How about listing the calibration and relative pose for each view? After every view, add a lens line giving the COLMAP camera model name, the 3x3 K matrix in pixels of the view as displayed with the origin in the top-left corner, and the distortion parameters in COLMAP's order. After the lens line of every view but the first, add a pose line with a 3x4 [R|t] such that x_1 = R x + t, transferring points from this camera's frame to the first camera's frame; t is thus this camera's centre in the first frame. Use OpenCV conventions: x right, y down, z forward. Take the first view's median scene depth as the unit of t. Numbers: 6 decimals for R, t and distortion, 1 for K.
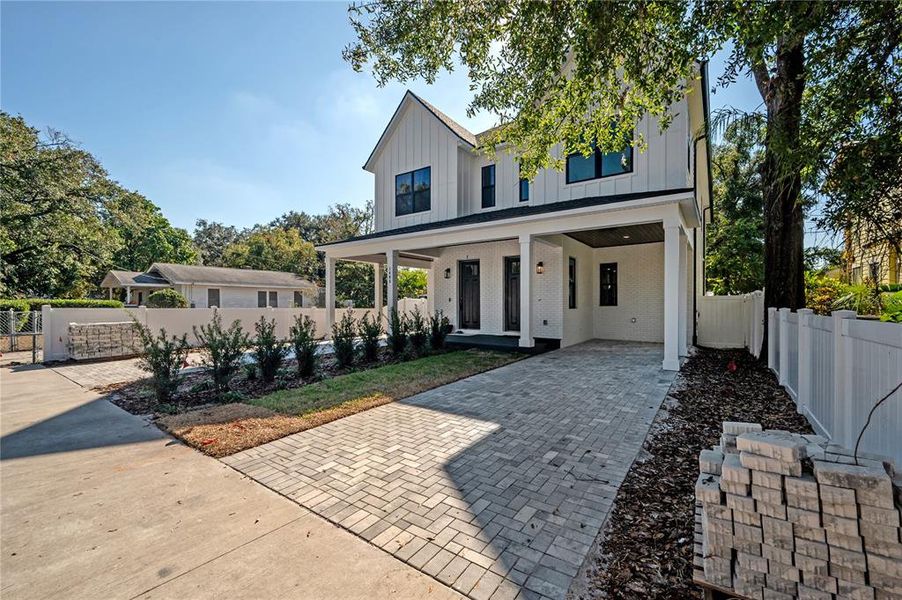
lens RADIAL K [[381.5, 0, 473.0], [0, 381.5, 306.7], [0, 0, 1]] dist [-0.000296, -0.000060]
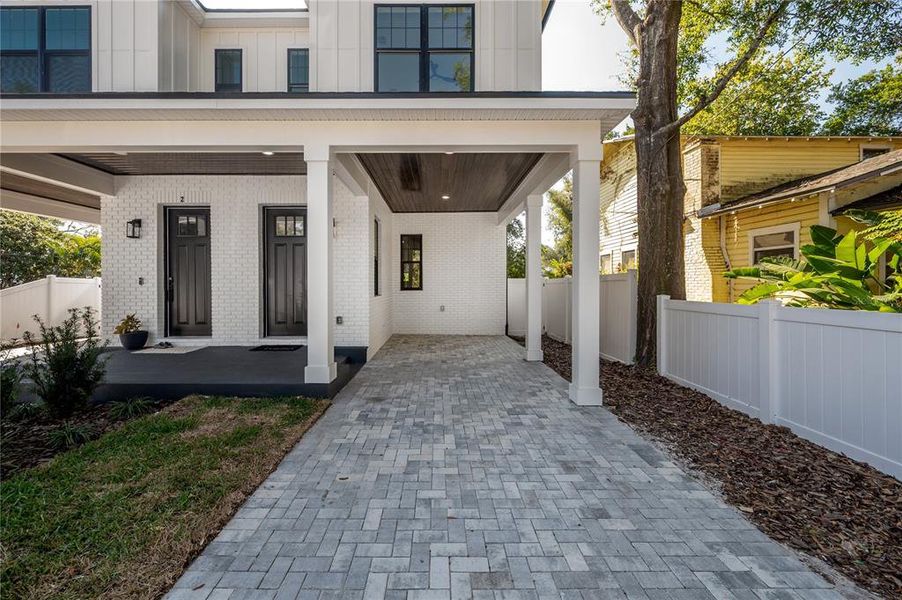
lens RADIAL K [[363.8, 0, 444.4], [0, 363.8, 288.5], [0, 0, 1]] dist [0.000770, -0.000053]
pose [[0.841629, -0.004282, 0.540039, 0.017509], [0.003241, 0.999991, 0.002878, -0.008554], [-0.540047, -0.000672, 0.841635, 0.385384]]
